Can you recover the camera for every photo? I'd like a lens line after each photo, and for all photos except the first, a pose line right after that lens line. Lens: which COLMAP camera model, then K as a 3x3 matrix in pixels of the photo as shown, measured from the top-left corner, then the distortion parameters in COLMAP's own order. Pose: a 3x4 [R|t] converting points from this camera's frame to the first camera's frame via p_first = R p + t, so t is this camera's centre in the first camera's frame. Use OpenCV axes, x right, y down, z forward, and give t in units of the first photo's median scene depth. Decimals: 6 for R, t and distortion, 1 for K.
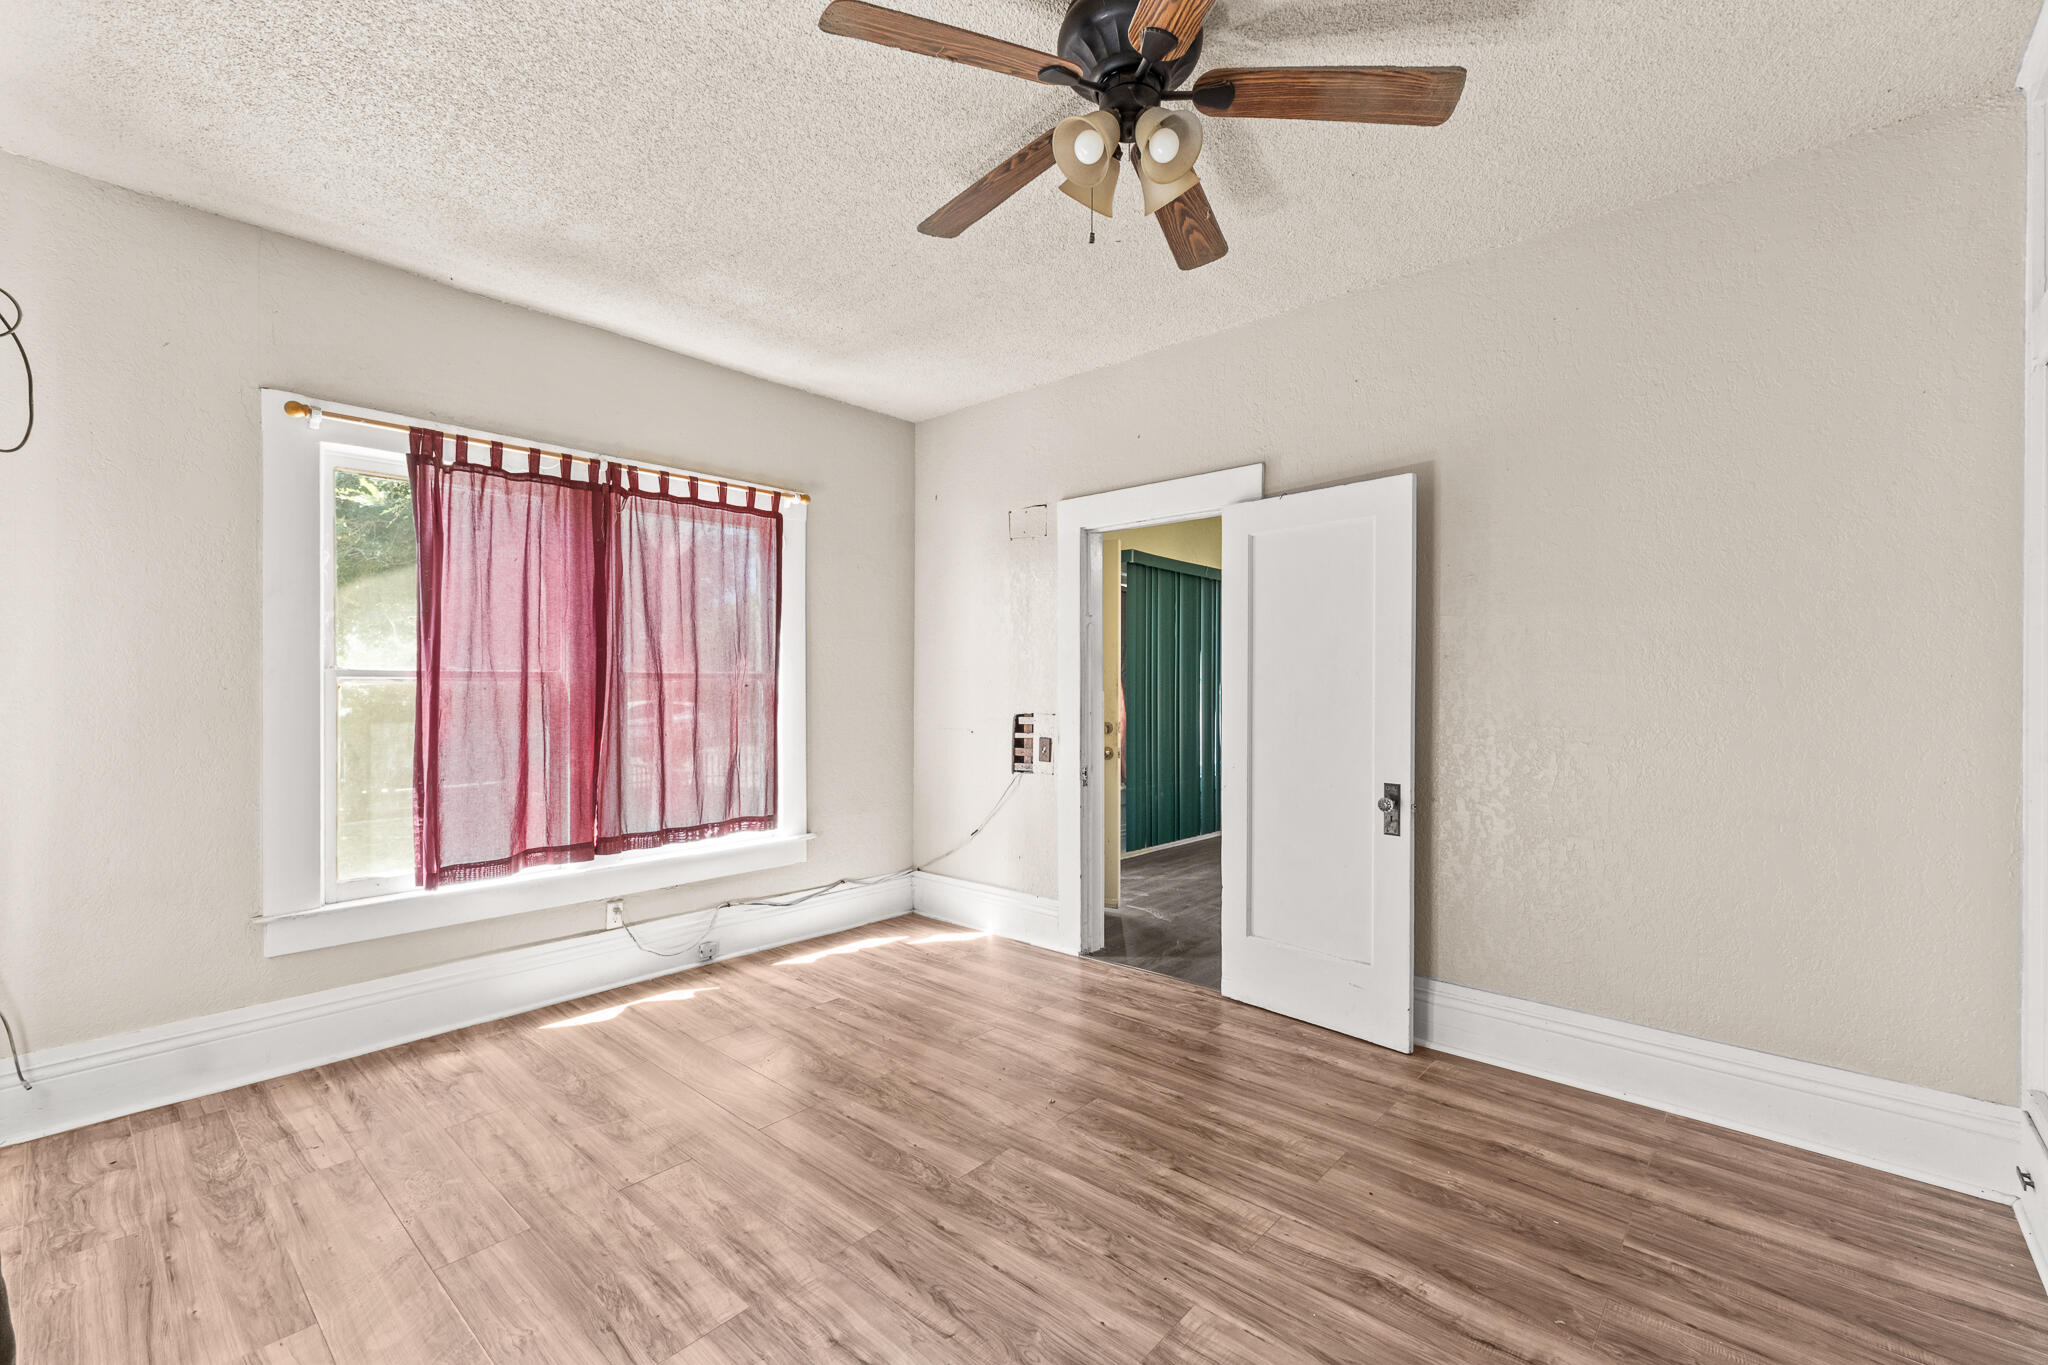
lens RADIAL K [[871.1, 0, 1020.6], [0, 871.1, 707.6], [0, 0, 1]] dist [0.002112, 0.000137]
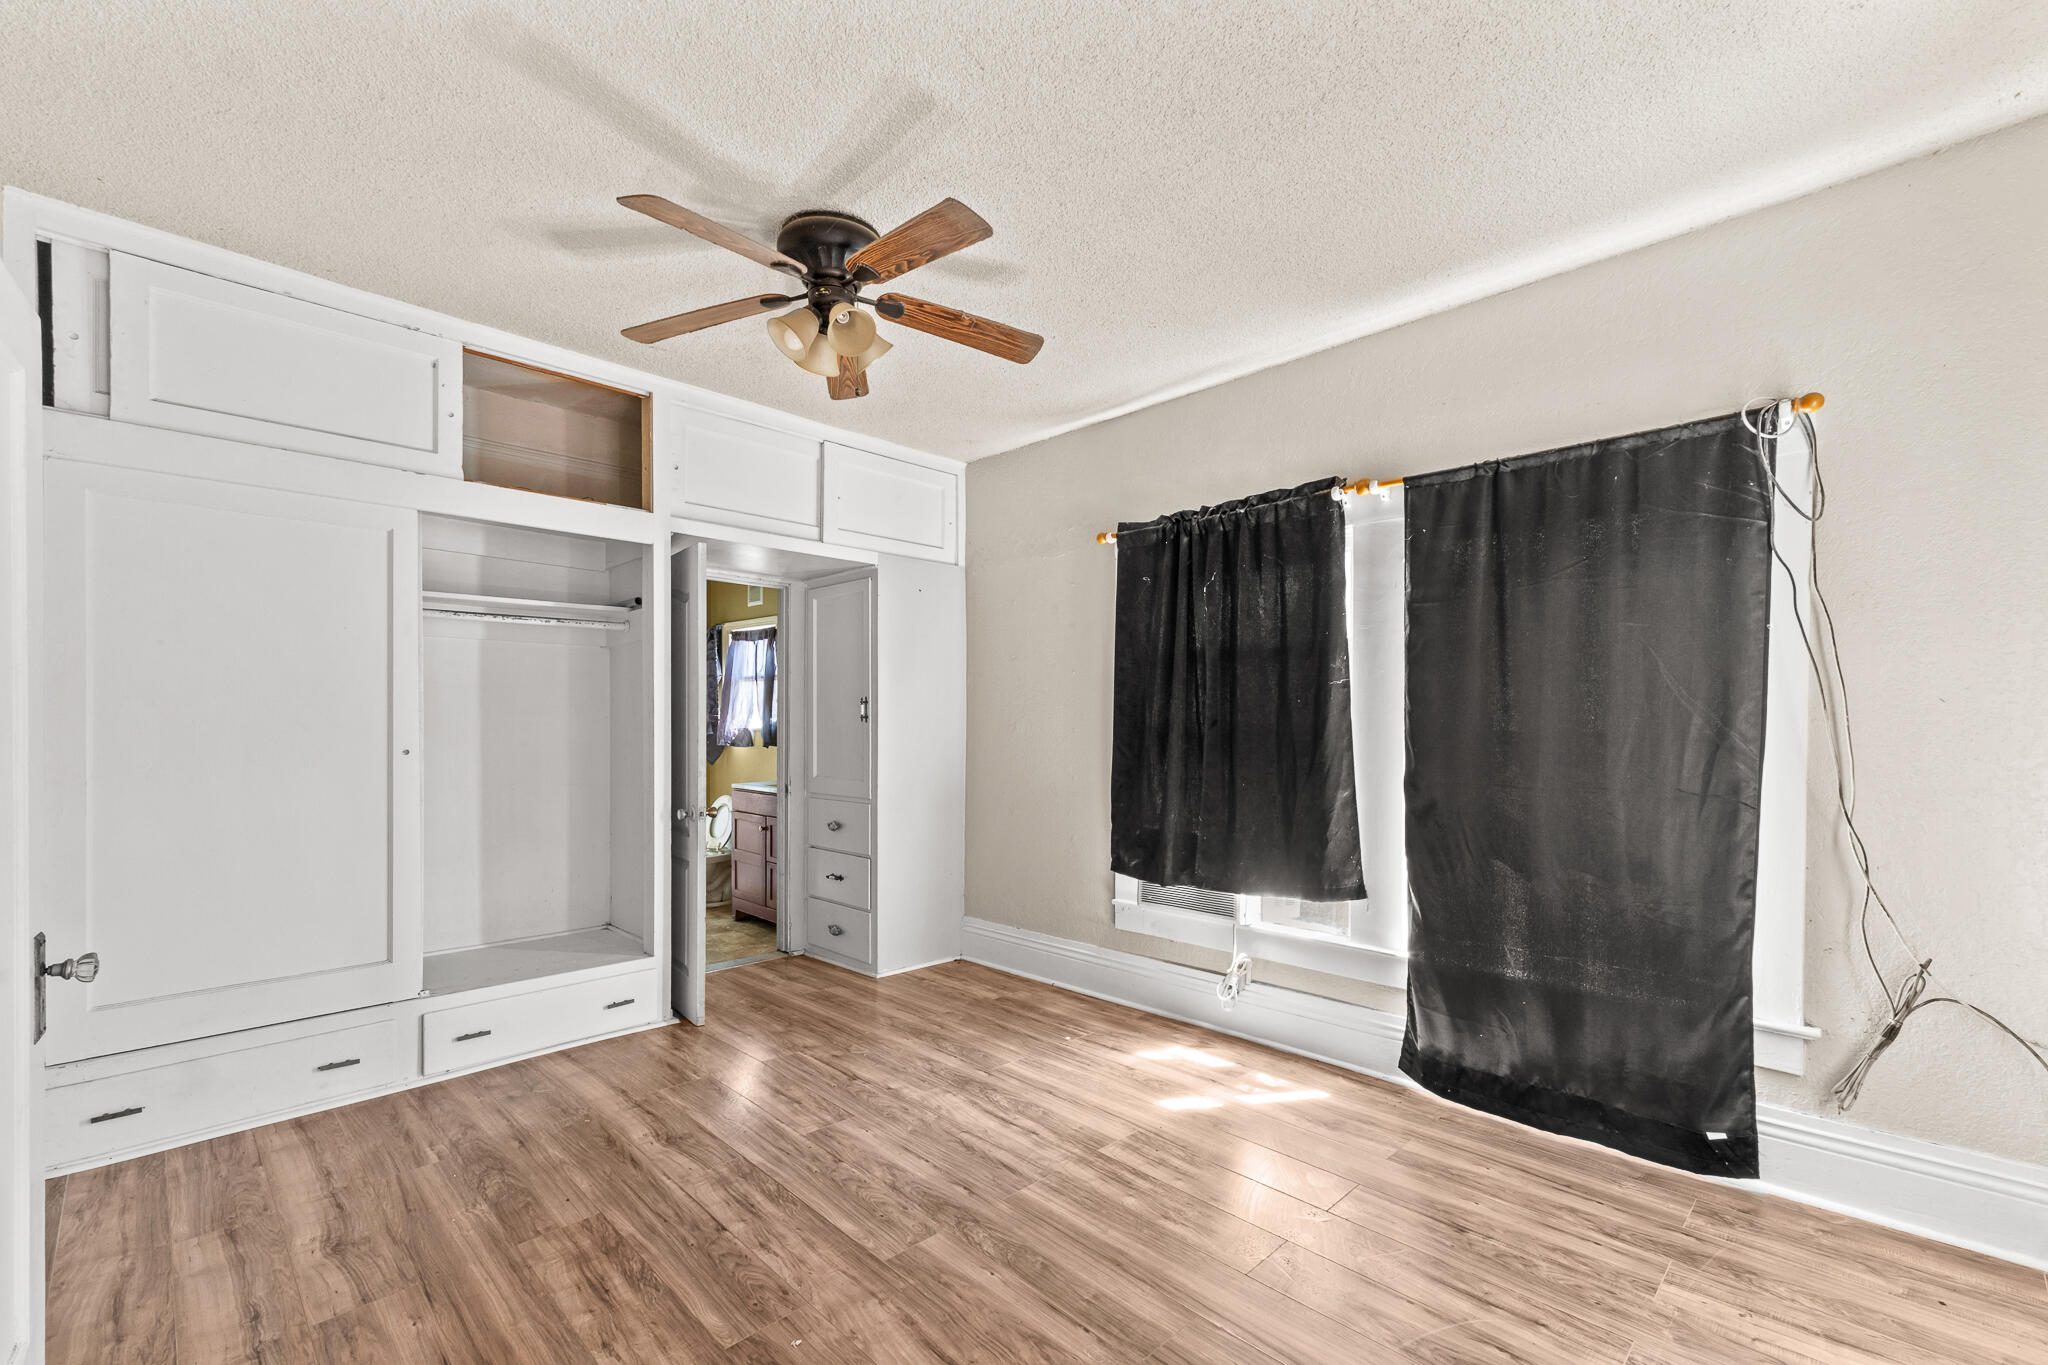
lens RADIAL K [[858.5, 0, 1020.0], [0, 858.5, 689.2], [0, 0, 1]] dist [0.004418, 0.000346]
pose [[-0.998503, -0.002098, 0.054650, -0.211908], [-0.002305, 0.999990, -0.003719, -0.070793], [-0.054642, -0.003840, -0.998499, 2.022815]]
